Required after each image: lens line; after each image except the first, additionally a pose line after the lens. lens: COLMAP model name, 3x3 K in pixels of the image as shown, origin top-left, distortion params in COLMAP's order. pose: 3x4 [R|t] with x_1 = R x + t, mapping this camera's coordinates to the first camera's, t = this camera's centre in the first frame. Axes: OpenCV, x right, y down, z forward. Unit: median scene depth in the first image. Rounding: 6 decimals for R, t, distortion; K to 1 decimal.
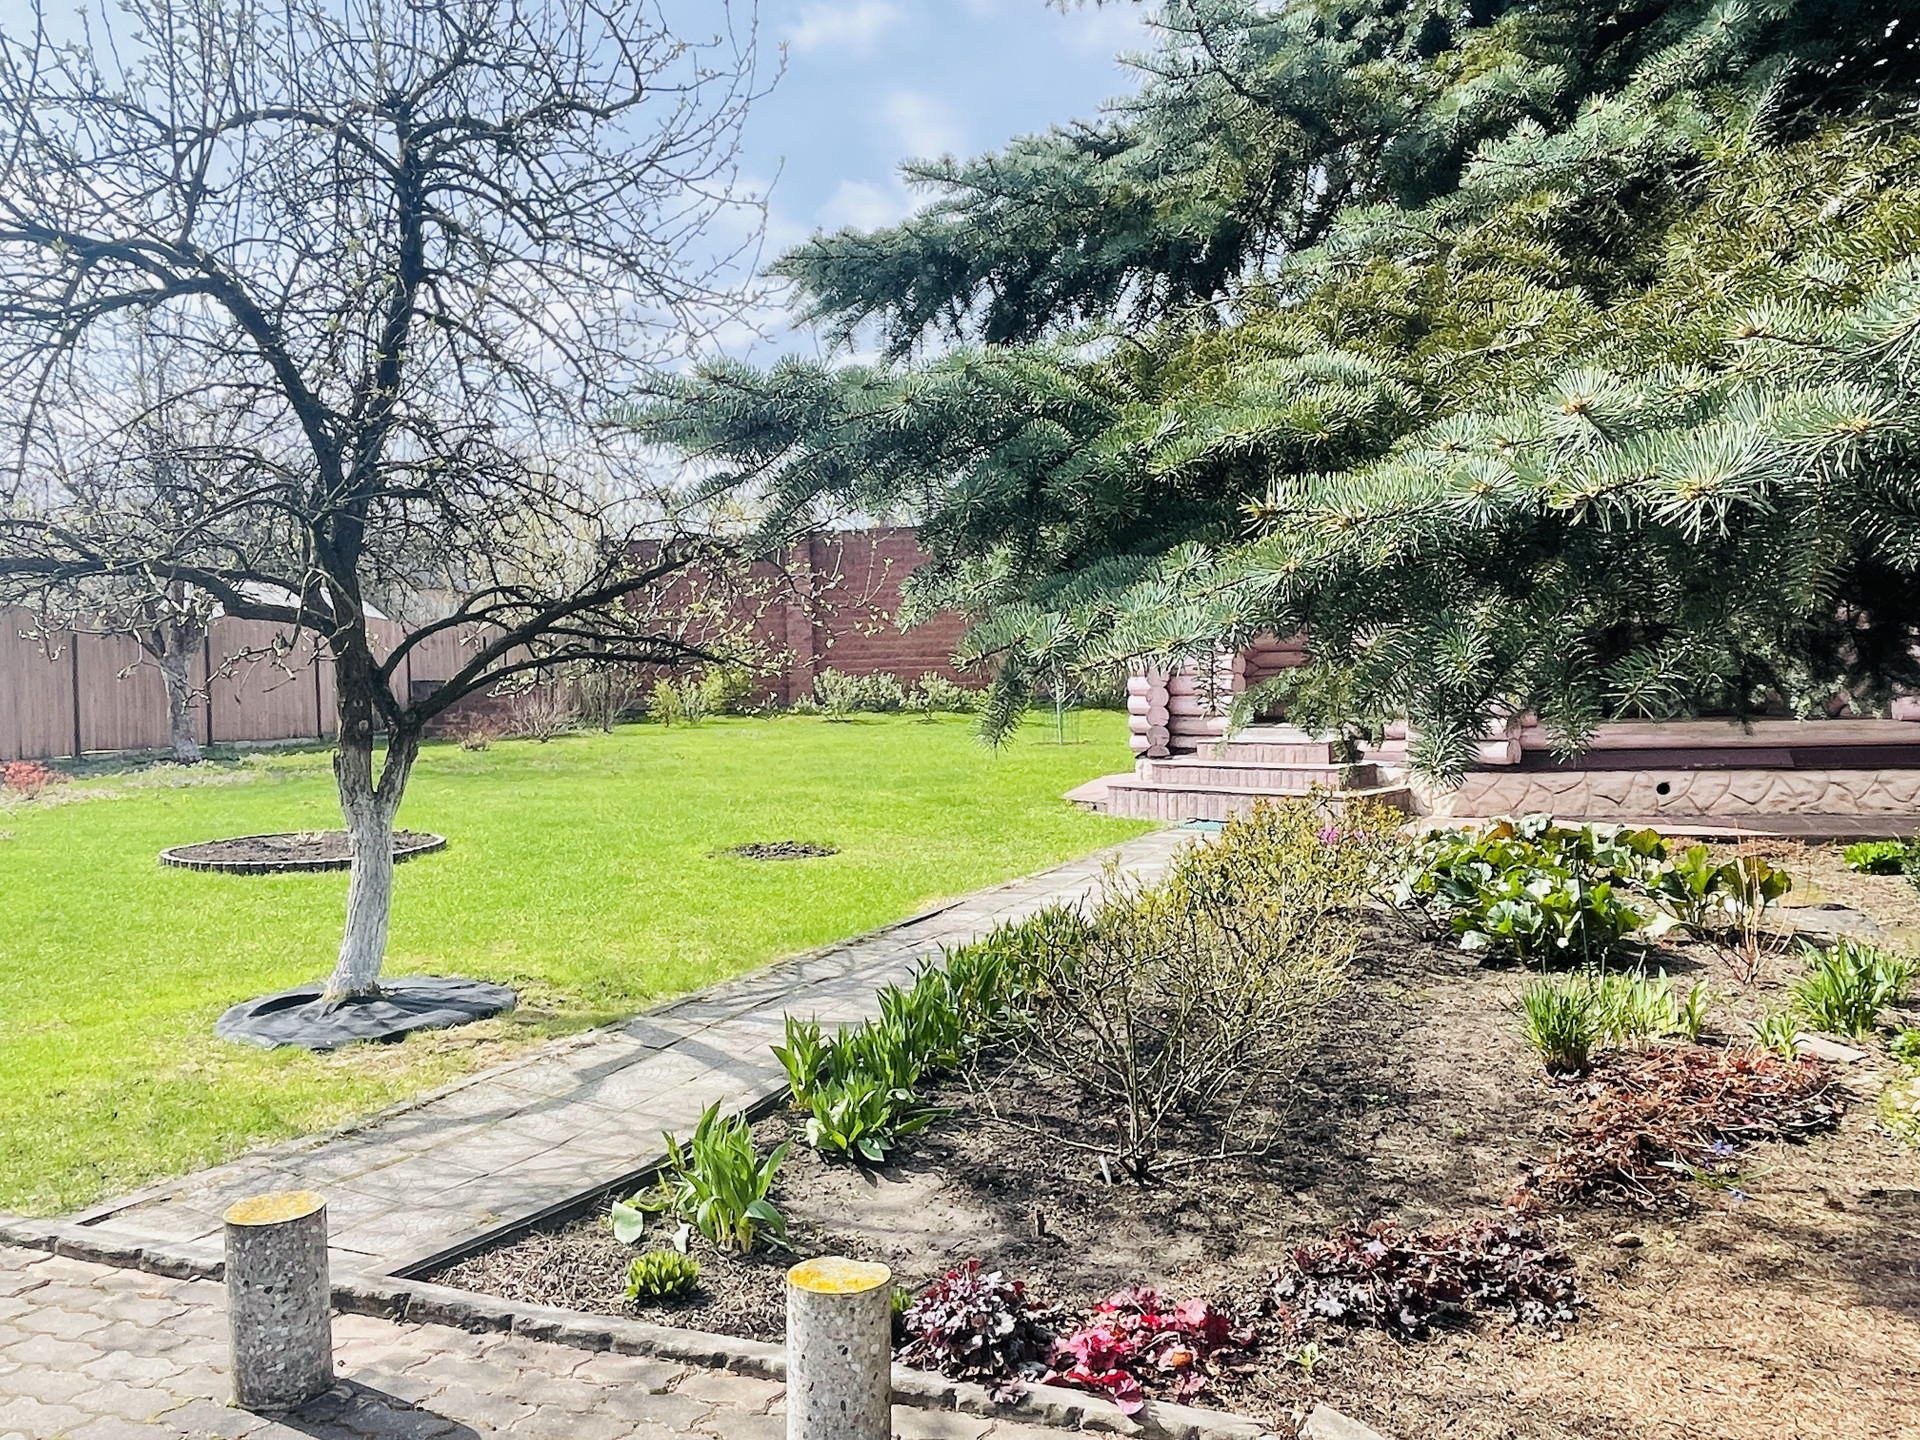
lens RADIAL K [[1451.0, 0, 961.1], [0, 1451.0, 721.2], [0, 0, 1]] dist [0.042011, -0.047163]
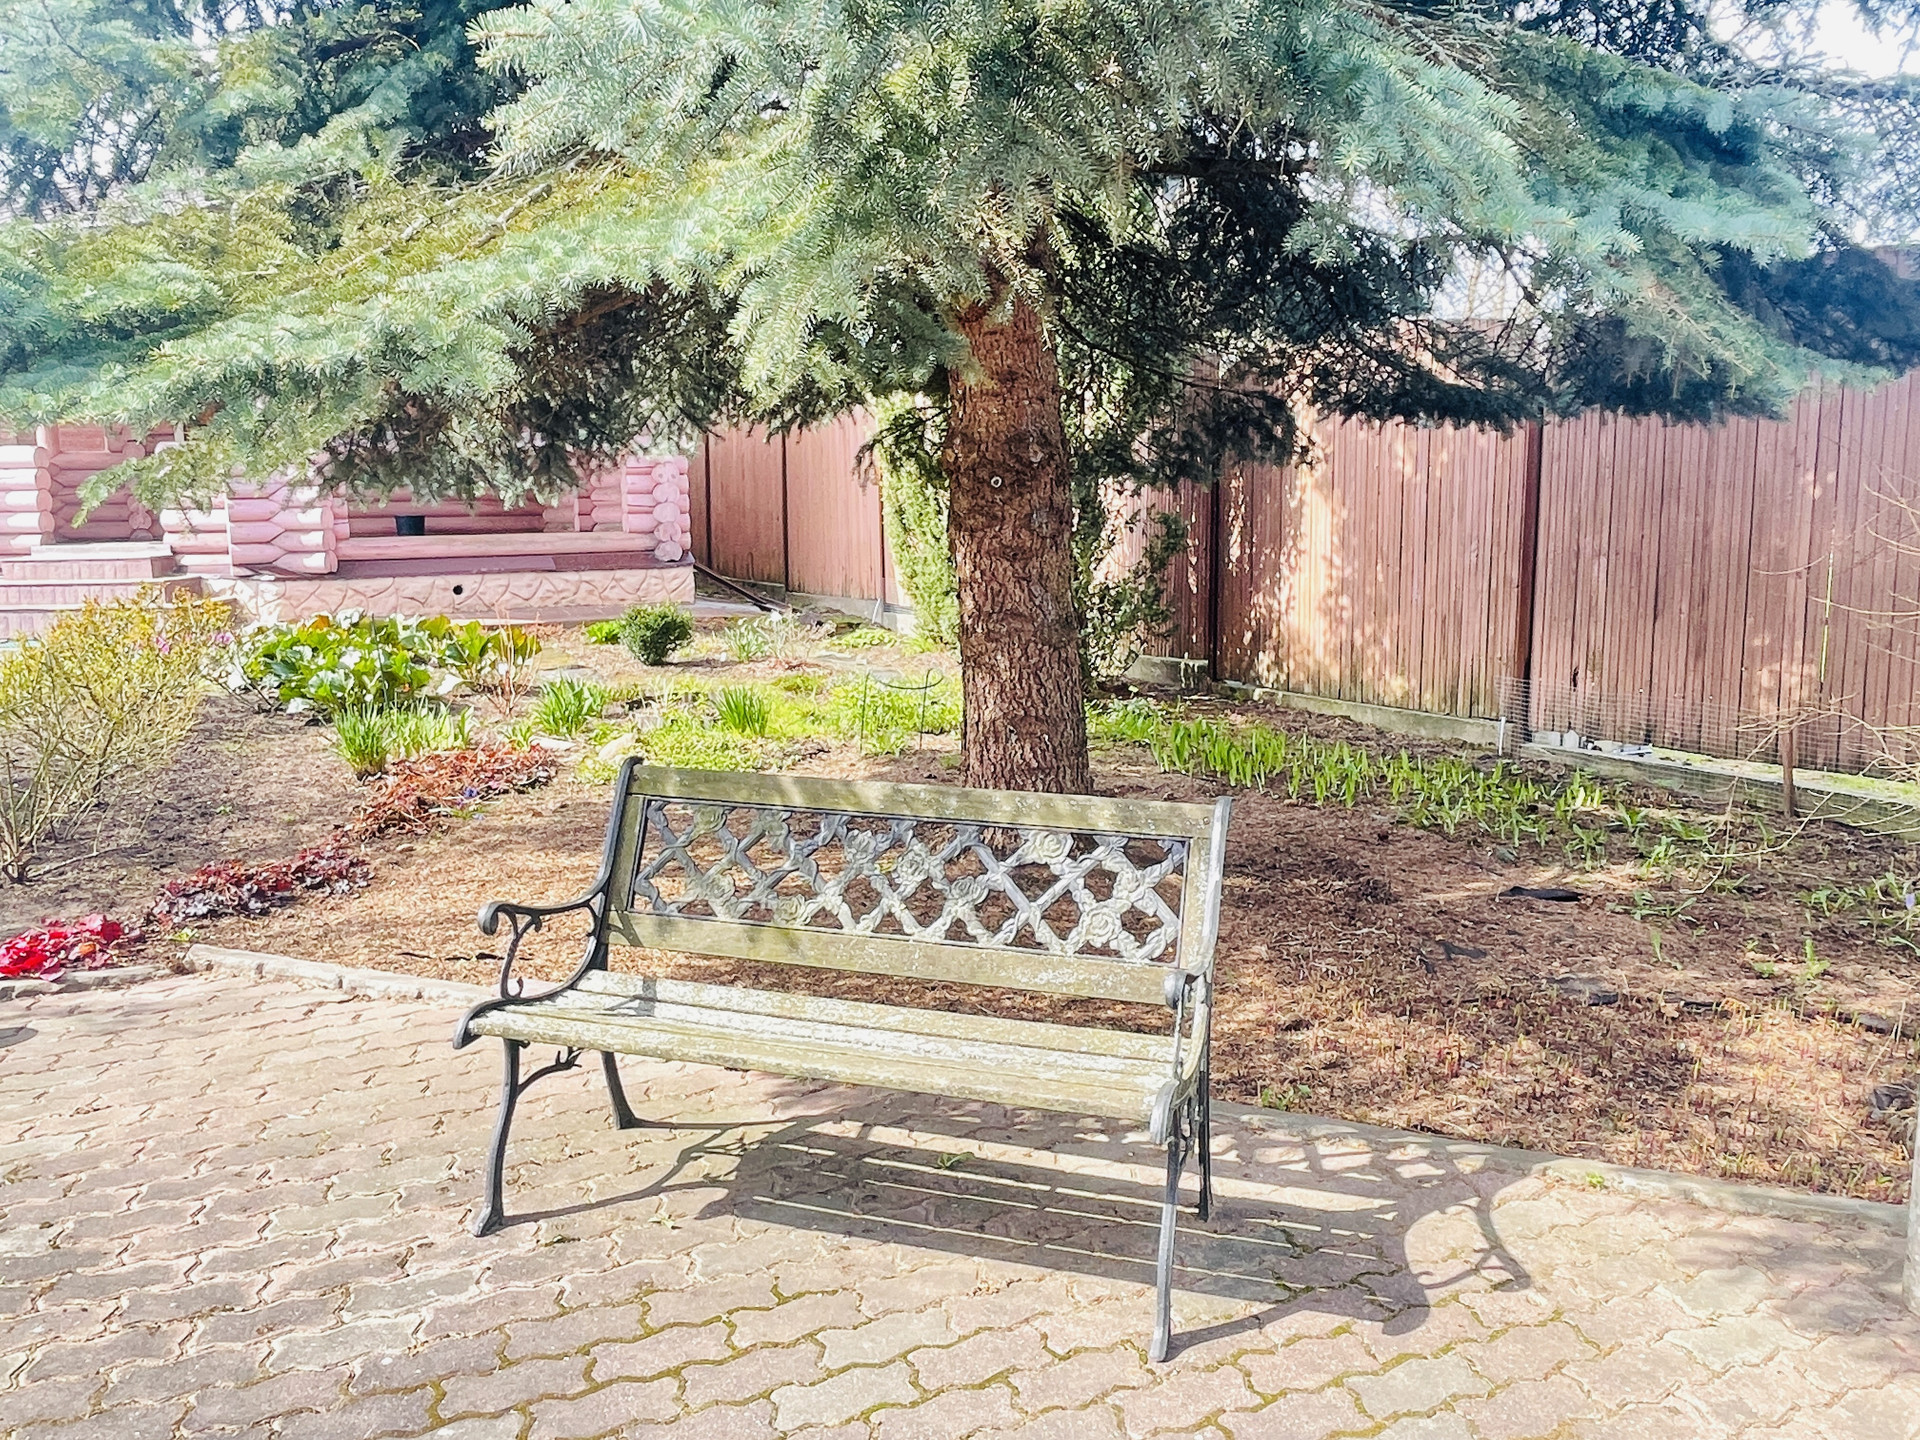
lens RADIAL K [[1451.0, 0, 920.2], [0, 1451.0, 703.0], [0, 0, 1]] dist [0.042011, -0.047163]
pose [[0.739909, -0.085658, 0.667232, -0.082284], [0.018089, 0.994035, 0.107553, 0.030748], [-0.672464, -0.067510, 0.737044, -0.262550]]
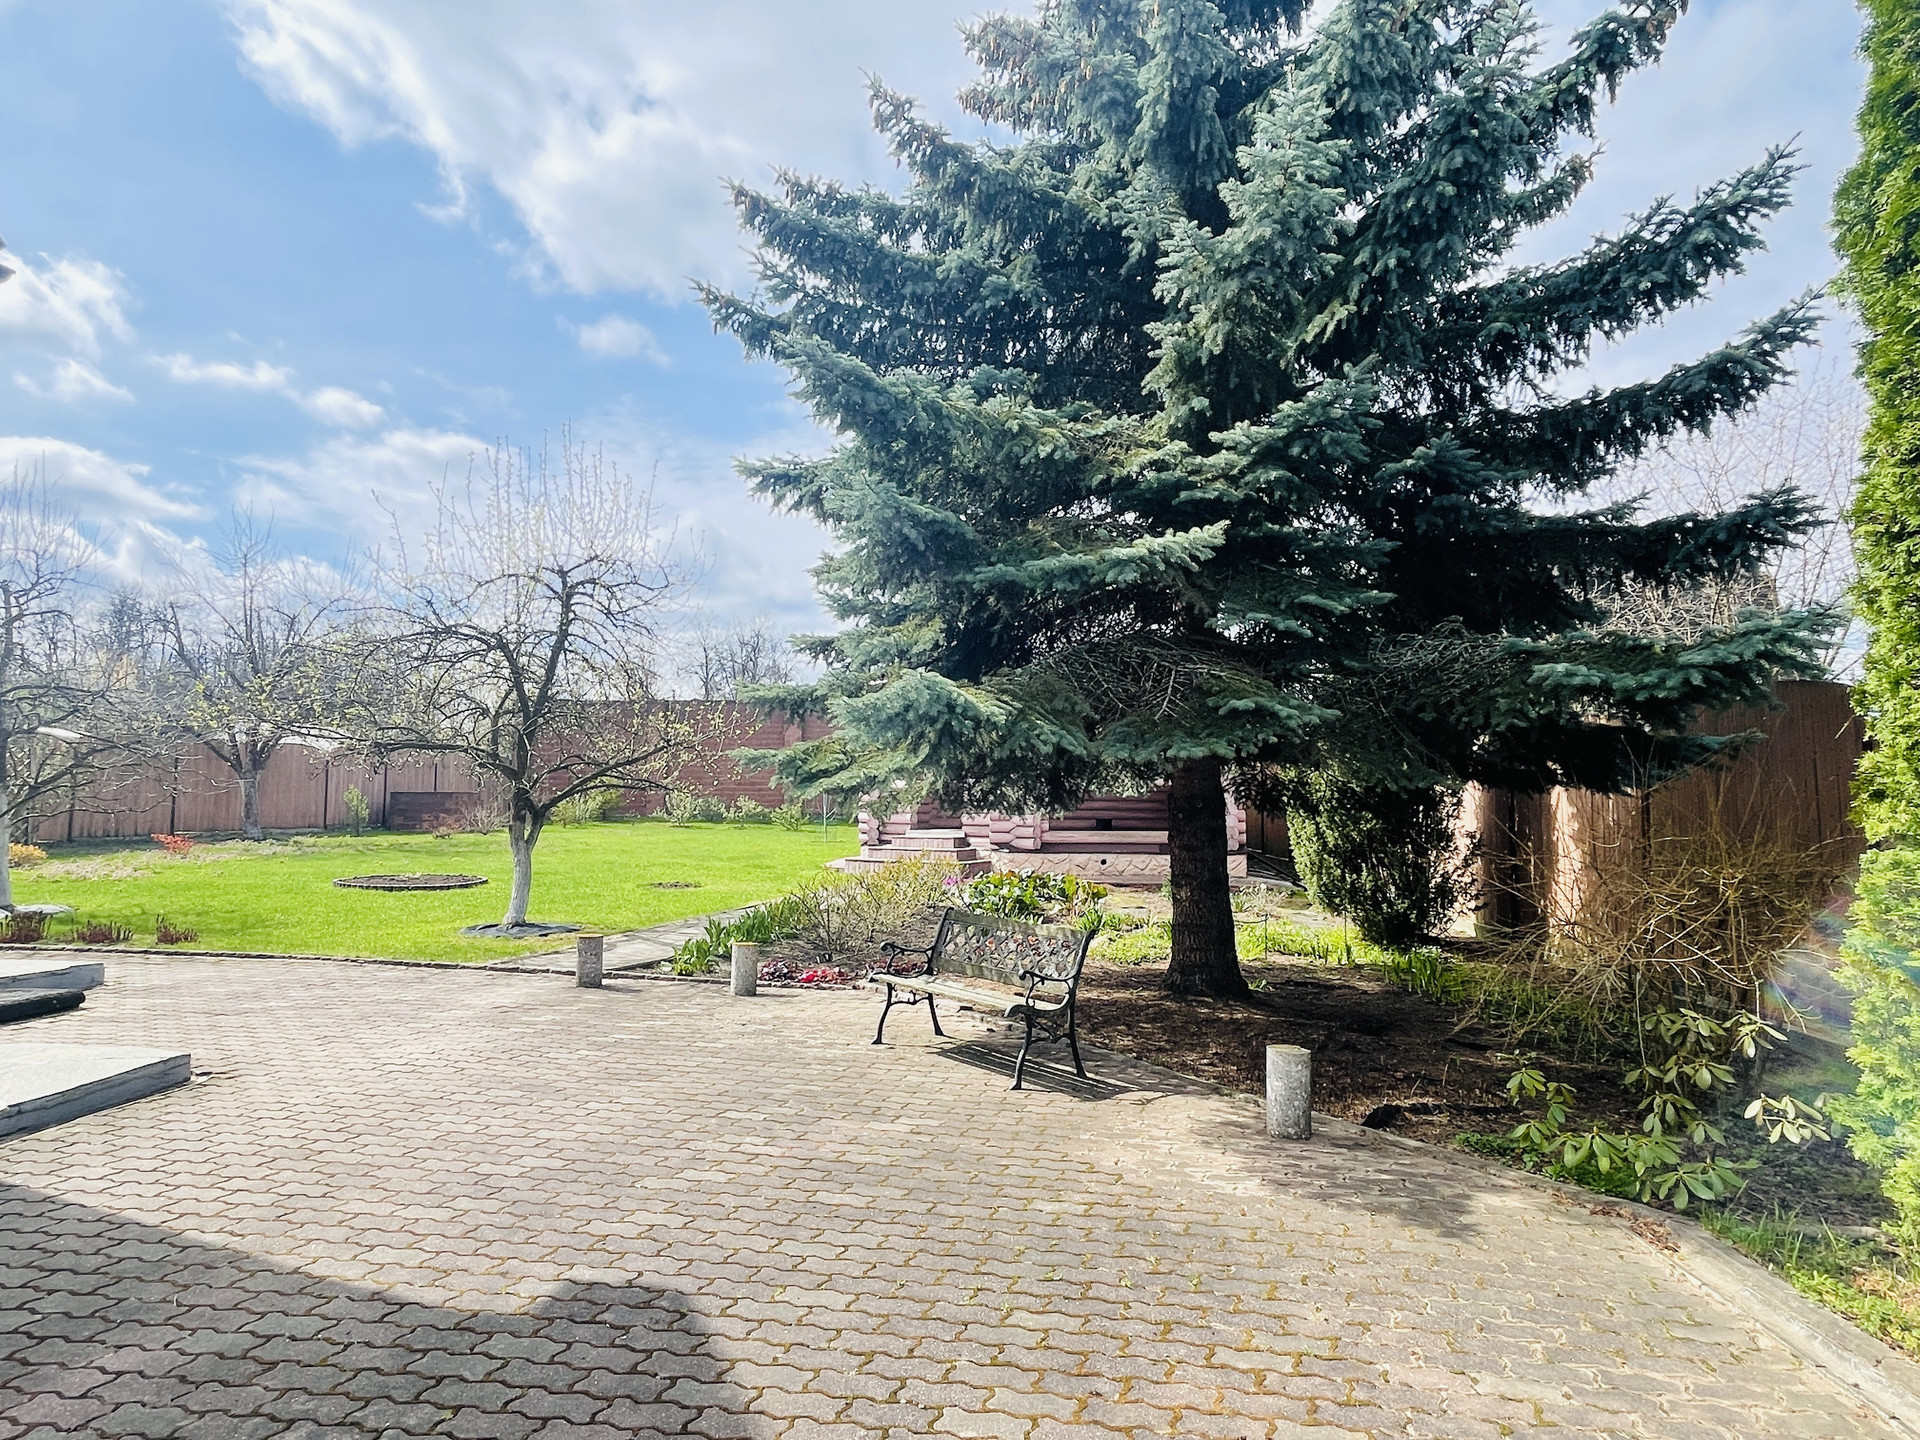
lens RADIAL K [[1067.2, 0, 963.3], [0, 1067.2, 729.1], [0, 0, 1]] dist [-0.005417, 0.001159]
pose [[0.981866, 0.040633, 0.185169, -0.025098], [-0.022072, 0.994619, -0.101217, 0.028556], [-0.188286, 0.095295, 0.977480, -0.901363]]
